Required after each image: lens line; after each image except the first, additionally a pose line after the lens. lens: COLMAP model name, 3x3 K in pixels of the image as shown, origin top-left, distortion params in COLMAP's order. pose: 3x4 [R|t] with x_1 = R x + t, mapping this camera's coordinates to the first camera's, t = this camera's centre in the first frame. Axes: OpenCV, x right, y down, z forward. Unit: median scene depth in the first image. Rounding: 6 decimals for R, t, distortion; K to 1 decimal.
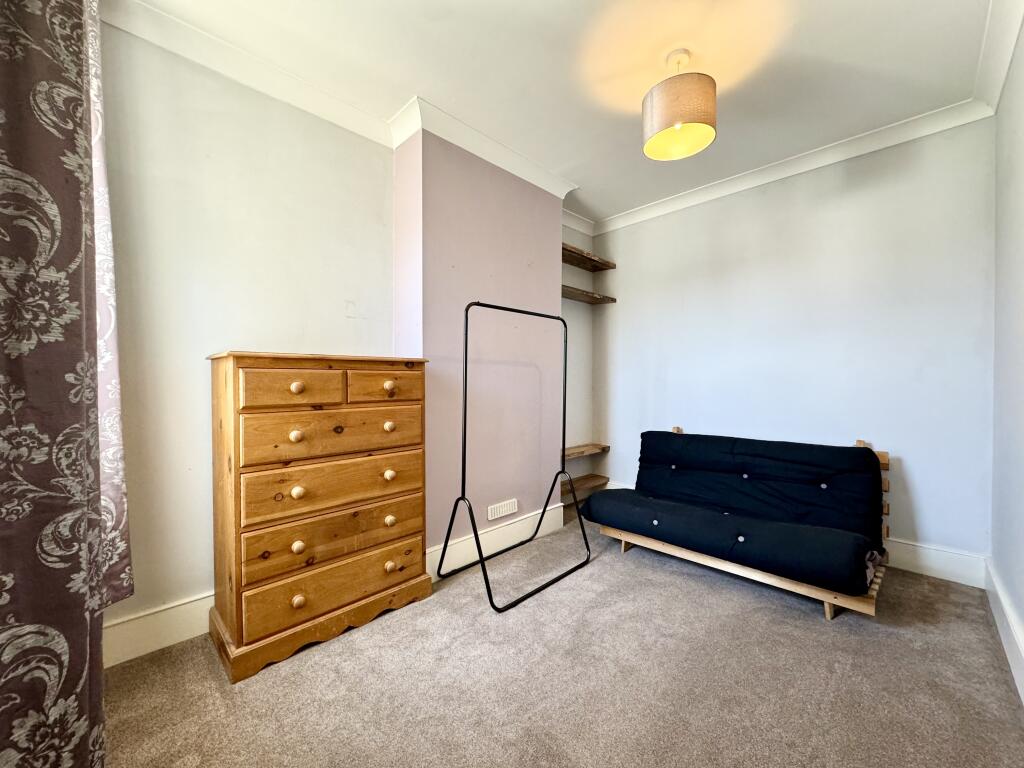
lens RADIAL K [[407.2, 0, 512.8], [0, 407.2, 380.6], [0, 0, 1]] dist [-0.002543, 0.000102]
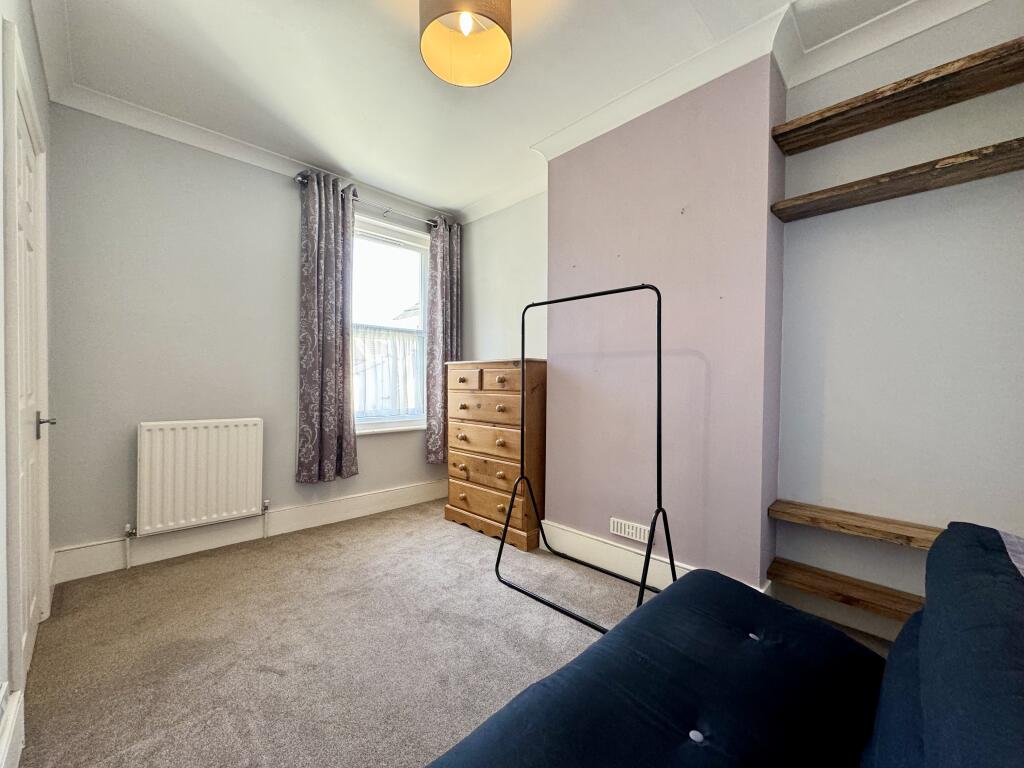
lens RADIAL K [[407.2, 0, 512.8], [0, 407.2, 383.5], [0, 0, 1]] dist [-0.002543, 0.000102]
pose [[0.005436, 0.016172, -0.999854, 1.153827], [-0.000510, 0.999869, 0.016170, 0.004256], [0.999985, 0.000422, 0.005443, 1.087149]]
